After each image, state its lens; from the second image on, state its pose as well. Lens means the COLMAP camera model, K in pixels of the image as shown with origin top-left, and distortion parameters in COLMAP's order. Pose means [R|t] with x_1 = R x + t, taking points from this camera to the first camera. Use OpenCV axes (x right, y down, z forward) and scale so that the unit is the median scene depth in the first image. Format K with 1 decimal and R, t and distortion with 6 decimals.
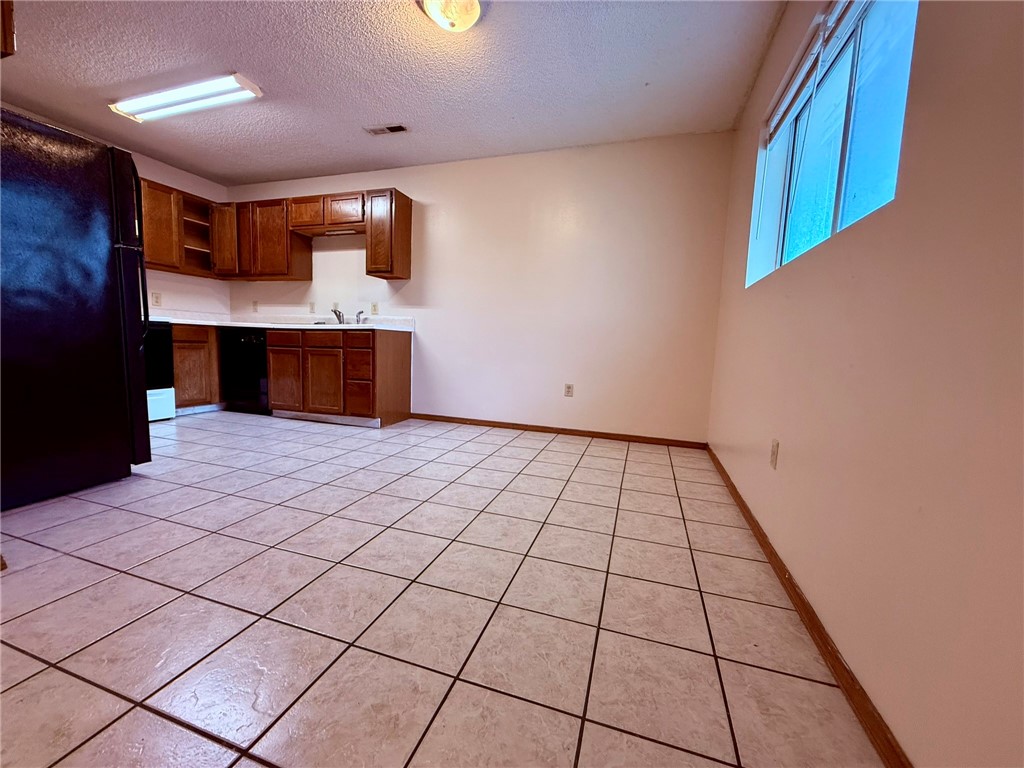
lens RADIAL K [[410.7, 0, 512.0], [0, 410.7, 386.1], [0, 0, 1]] dist [-0.004155, 0.000597]
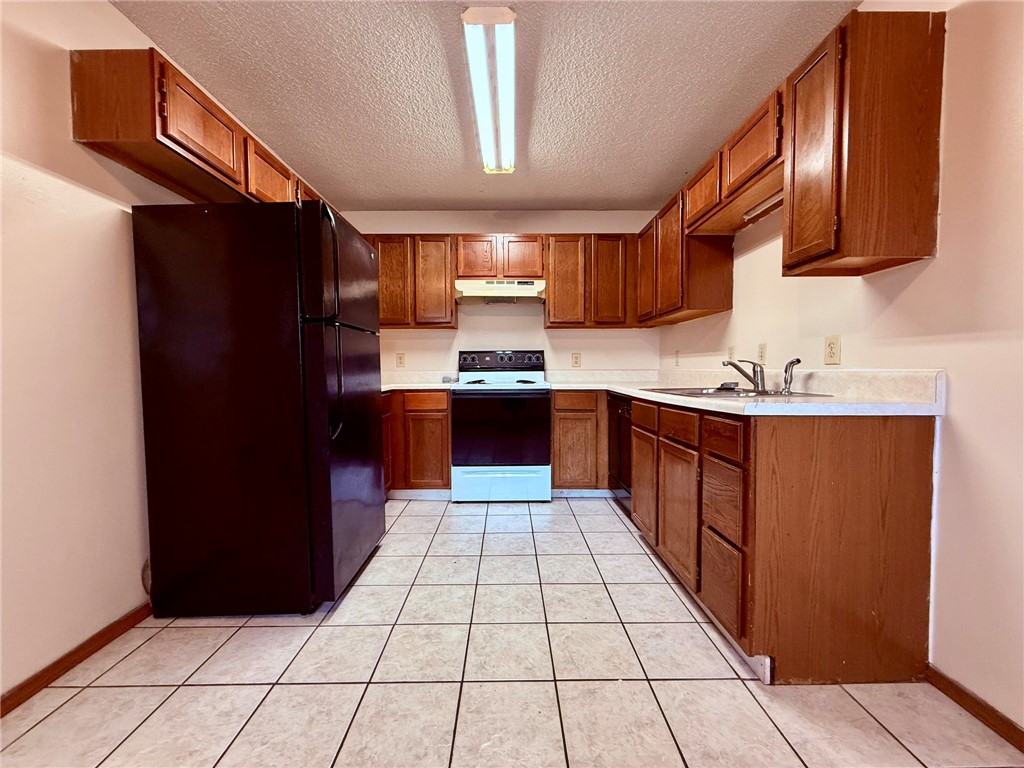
lens RADIAL K [[410.7, 0, 507.2], [0, 410.7, 382.3], [0, 0, 1]] dist [-0.004155, 0.000597]
pose [[0.311457, -0.004931, -0.950247, -0.064336], [-0.082790, 0.996043, -0.032305, -0.181237], [0.946647, 0.088733, 0.309817, 0.876060]]
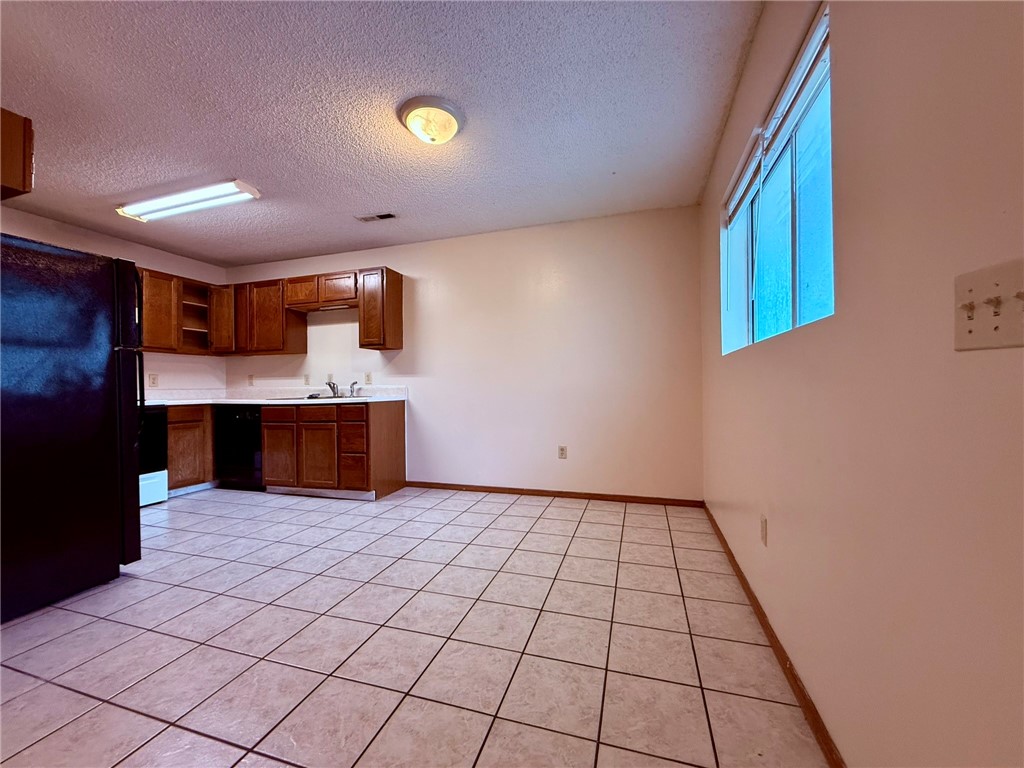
lens RADIAL K [[410.7, 0, 512.4], [0, 410.7, 384.8], [0, 0, 1]] dist [-0.004155, 0.000597]
pose [[0.998678, -0.050267, 0.010776, 0.018018], [0.051143, 0.992749, -0.108781, -0.068293], [-0.005229, 0.109188, 0.994007, -0.023472]]
